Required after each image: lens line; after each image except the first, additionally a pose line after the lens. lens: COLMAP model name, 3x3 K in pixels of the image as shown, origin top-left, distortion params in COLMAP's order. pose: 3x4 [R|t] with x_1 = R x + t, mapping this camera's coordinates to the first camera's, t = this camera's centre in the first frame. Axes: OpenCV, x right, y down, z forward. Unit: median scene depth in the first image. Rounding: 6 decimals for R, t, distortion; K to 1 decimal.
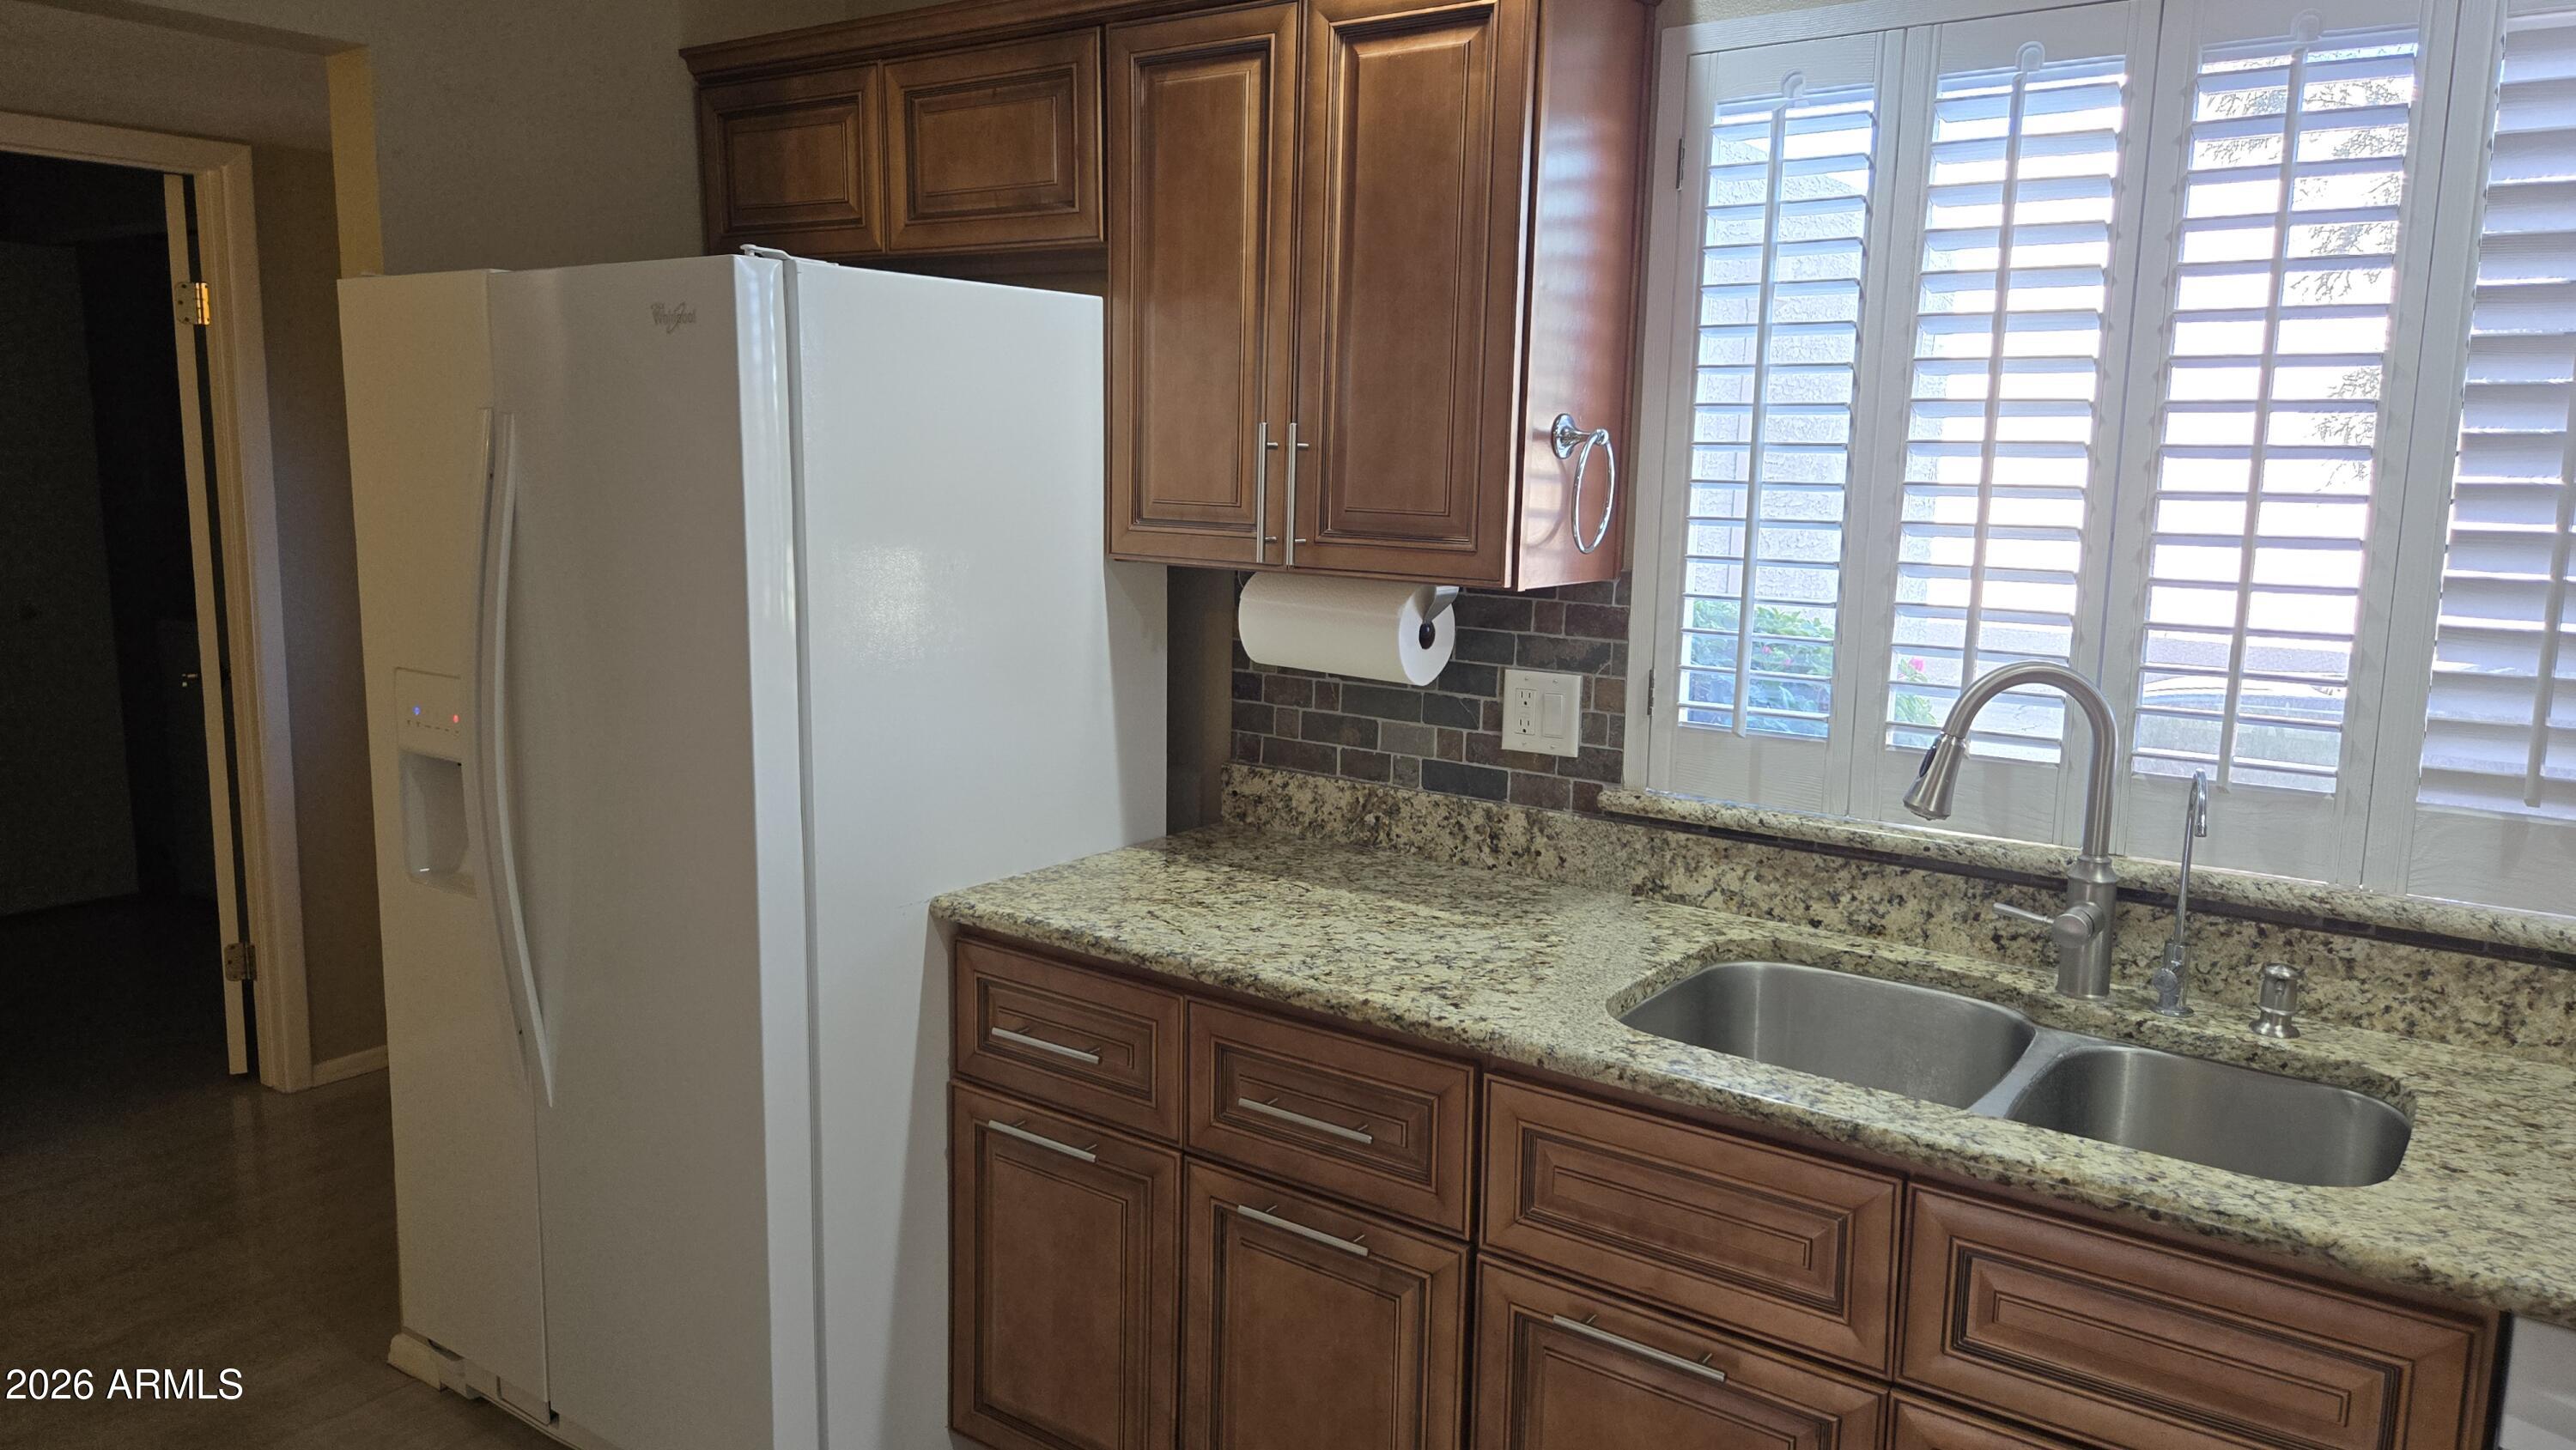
lens RADIAL K [[1650.0, 0, 1283.0], [0, 1650.0, 716.9], [0, 0, 1]] dist [0.048728, -0.003123]
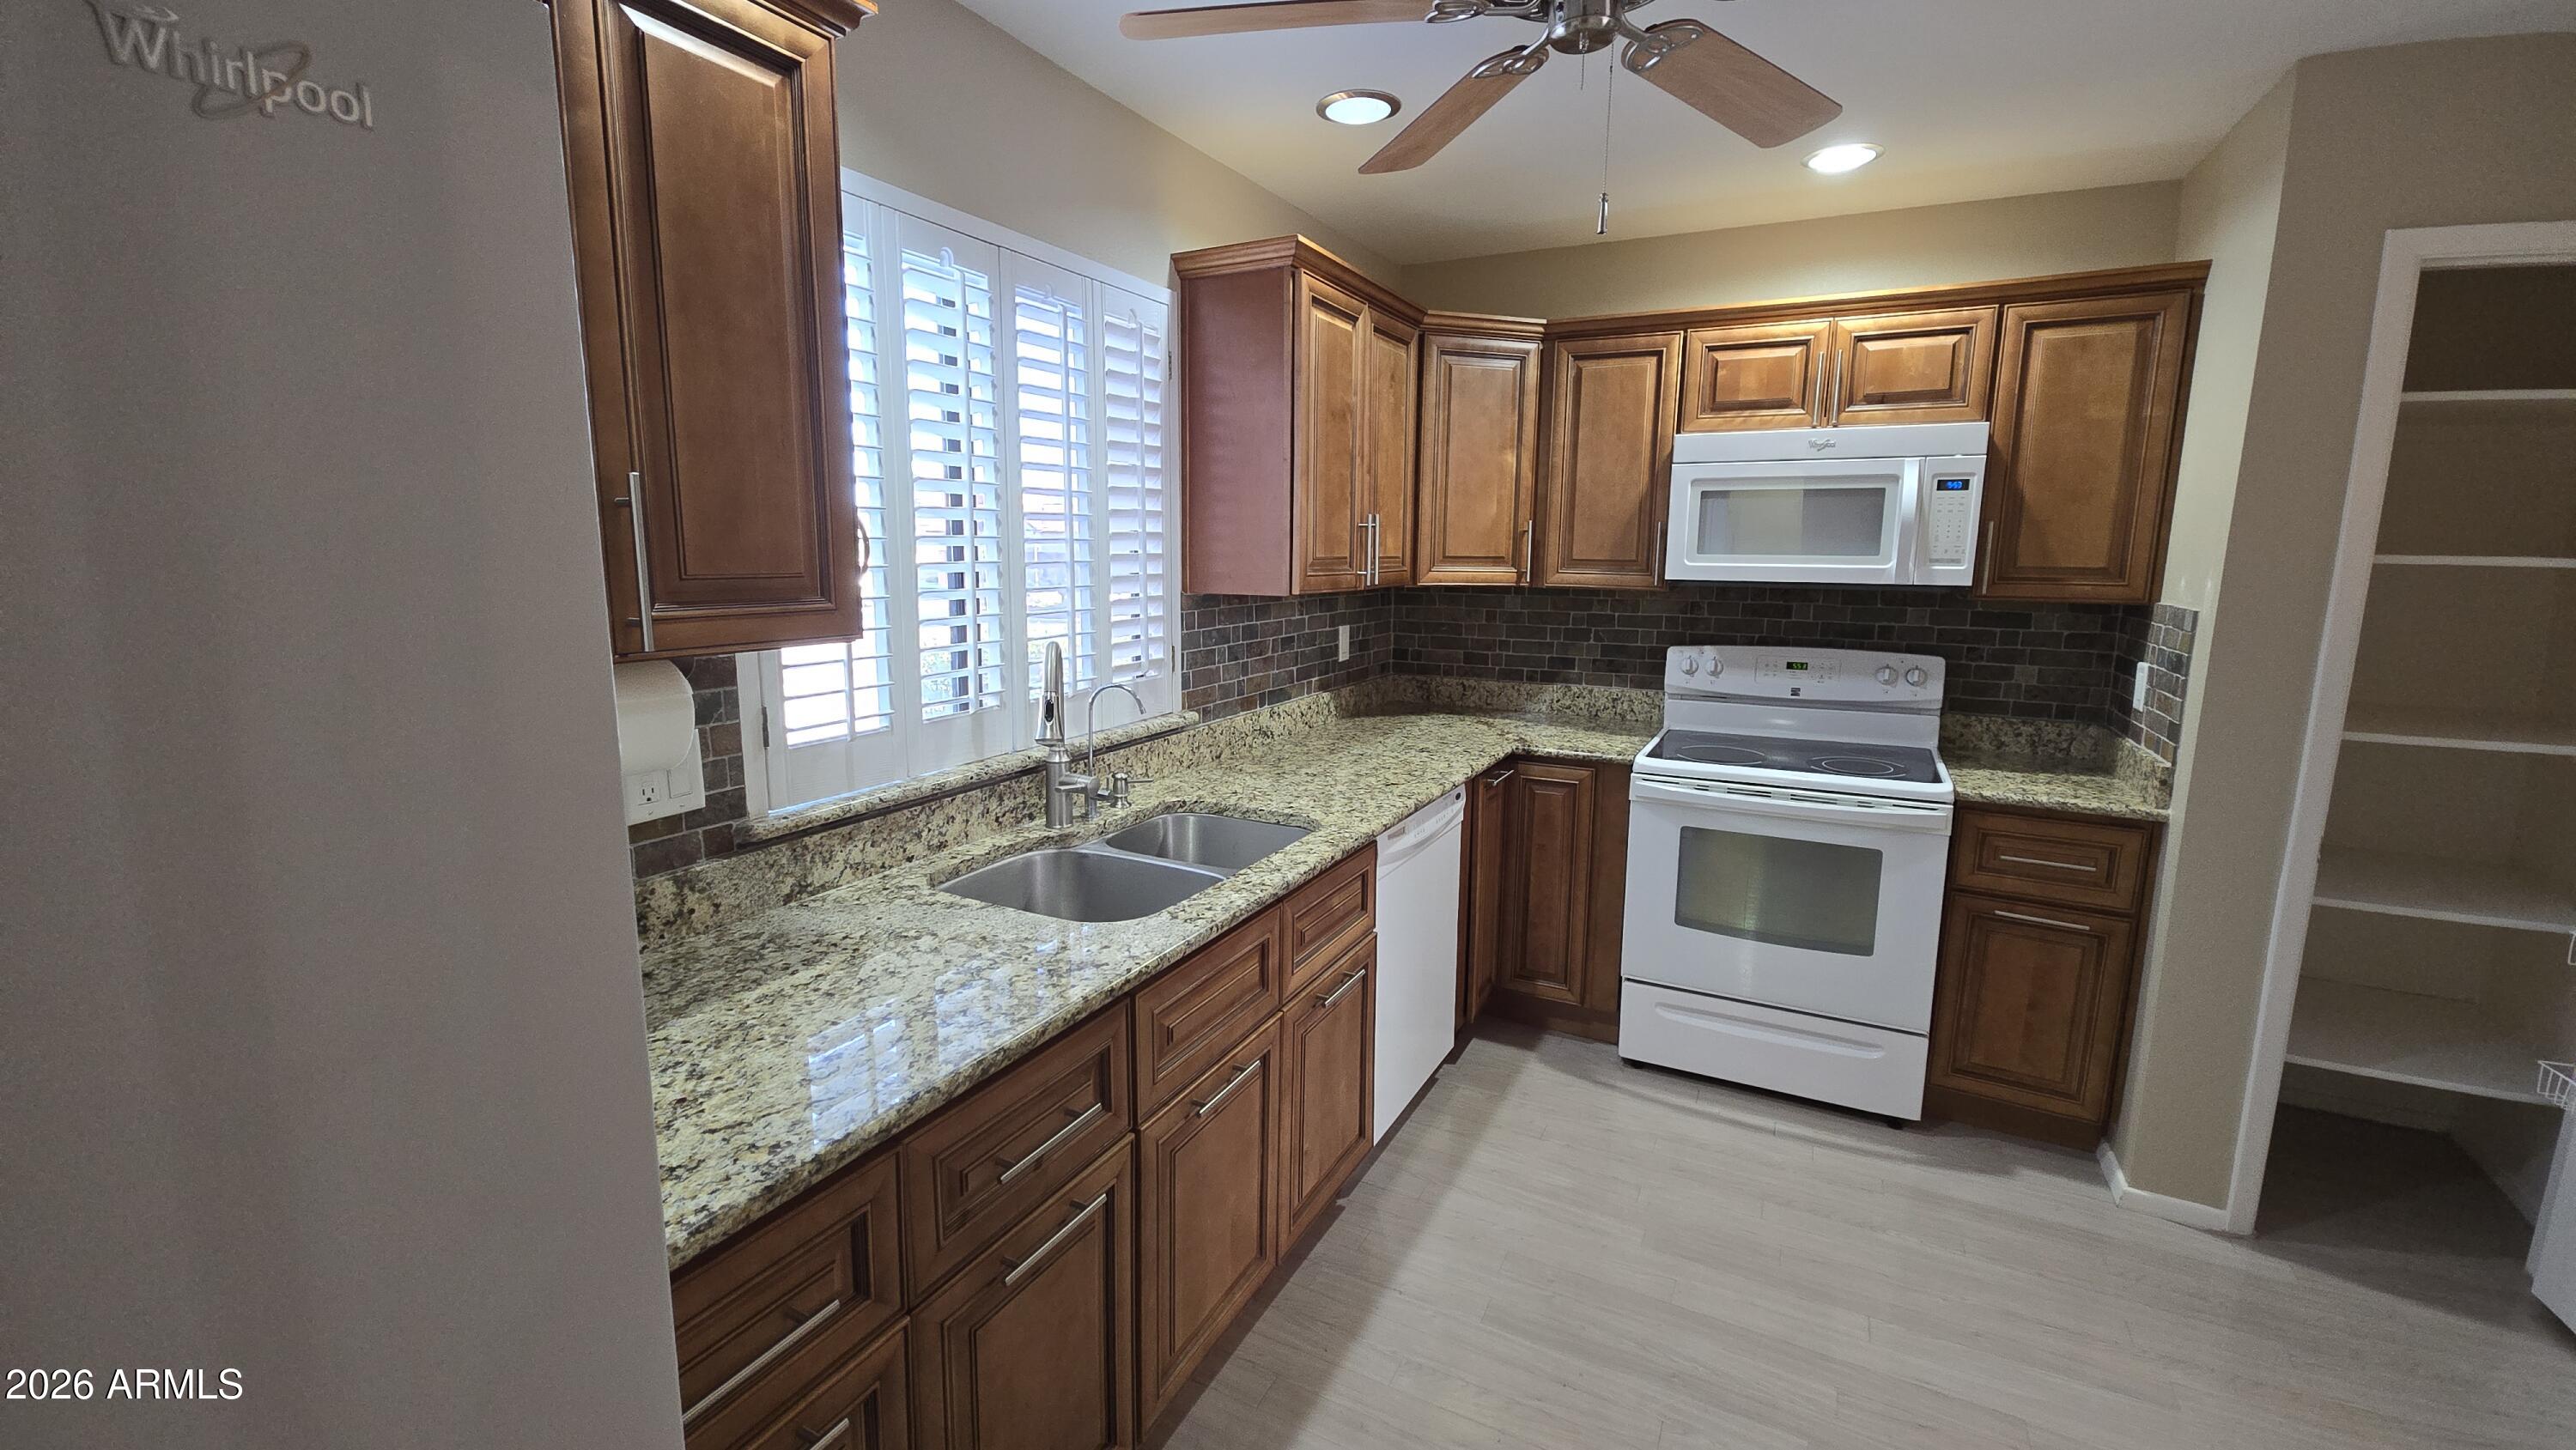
lens RADIAL K [[1052.8, 0, 1266.9], [0, 1052.8, 711.4], [0, 0, 1]] dist [0.000120, -0.000180]
pose [[-0.106252, -0.184157, 0.977137, -0.542257], [0.146665, 0.969049, 0.198580, -0.124190], [-0.983463, 0.164411, -0.075954, 0.764916]]
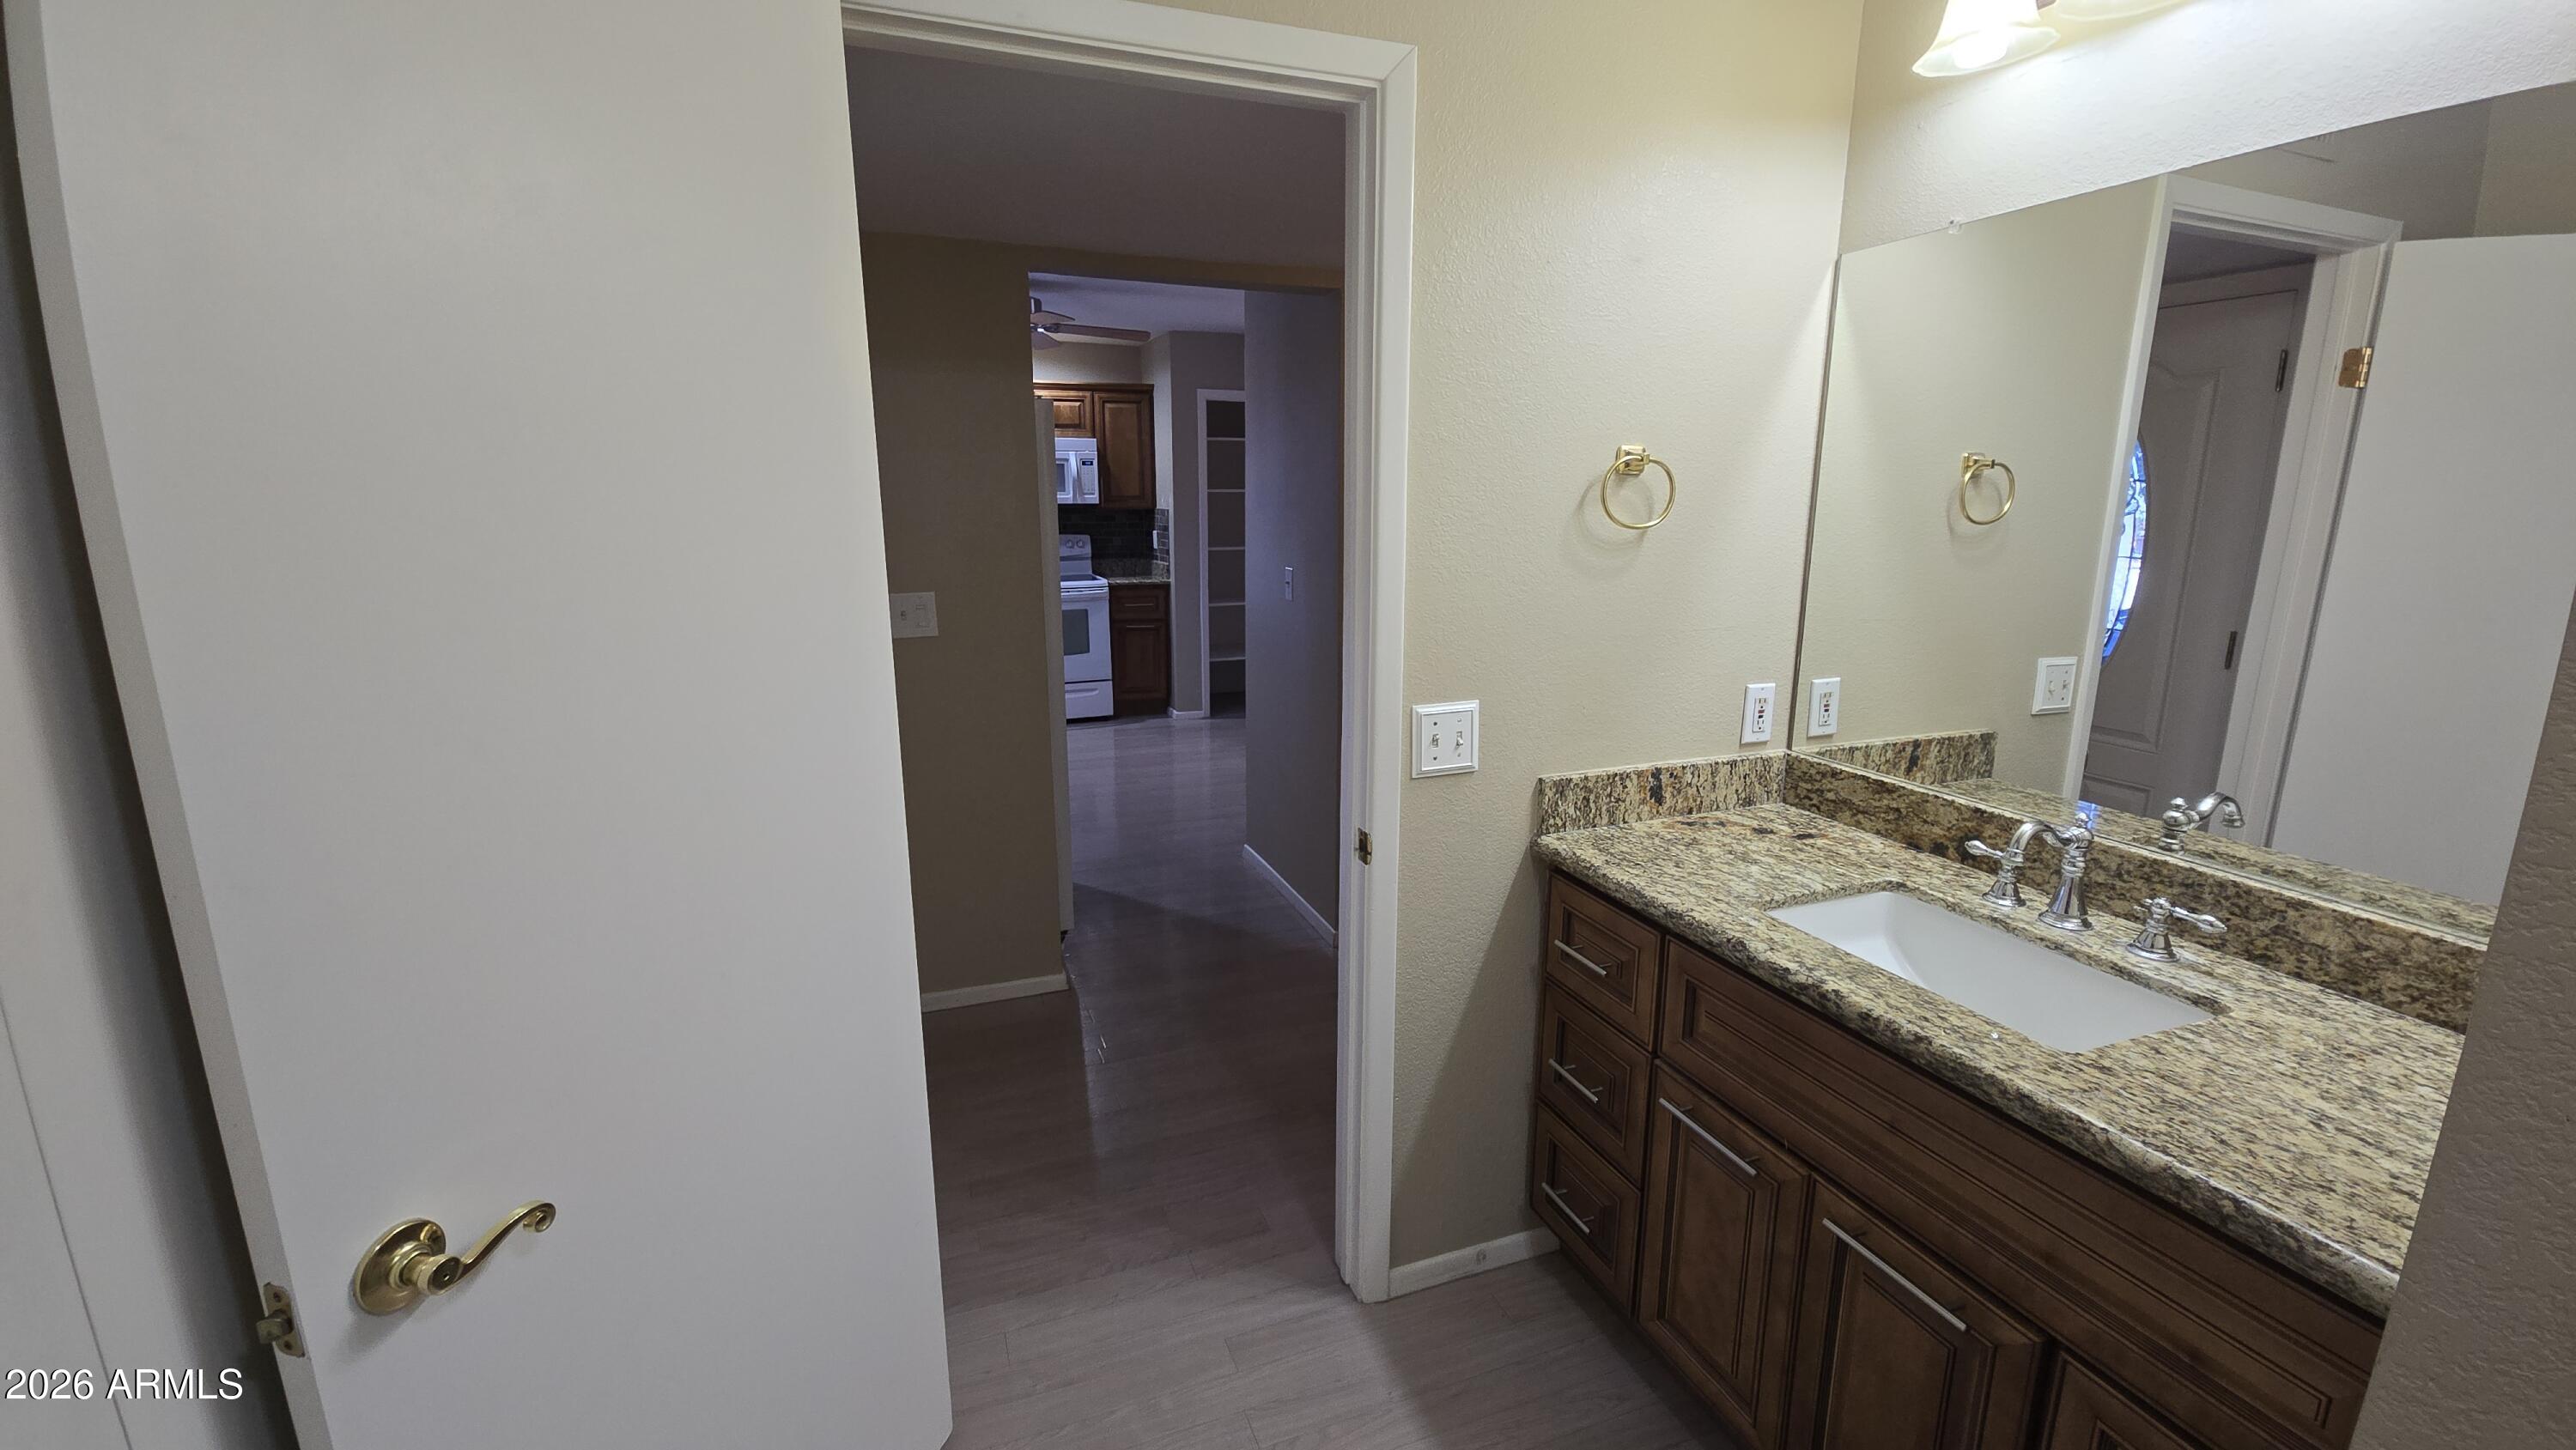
lens RADIAL K [[1052.8, 0, 1286.9], [0, 1052.8, 723.0], [0, 0, 1]] dist [0.000120, -0.000180]
pose [[-0.822301, -0.144542, 0.550390, -0.945137], [0.069649, 0.934367, 0.349439, -0.203015], [-0.564775, 0.325678, -0.758263, 1.242582]]
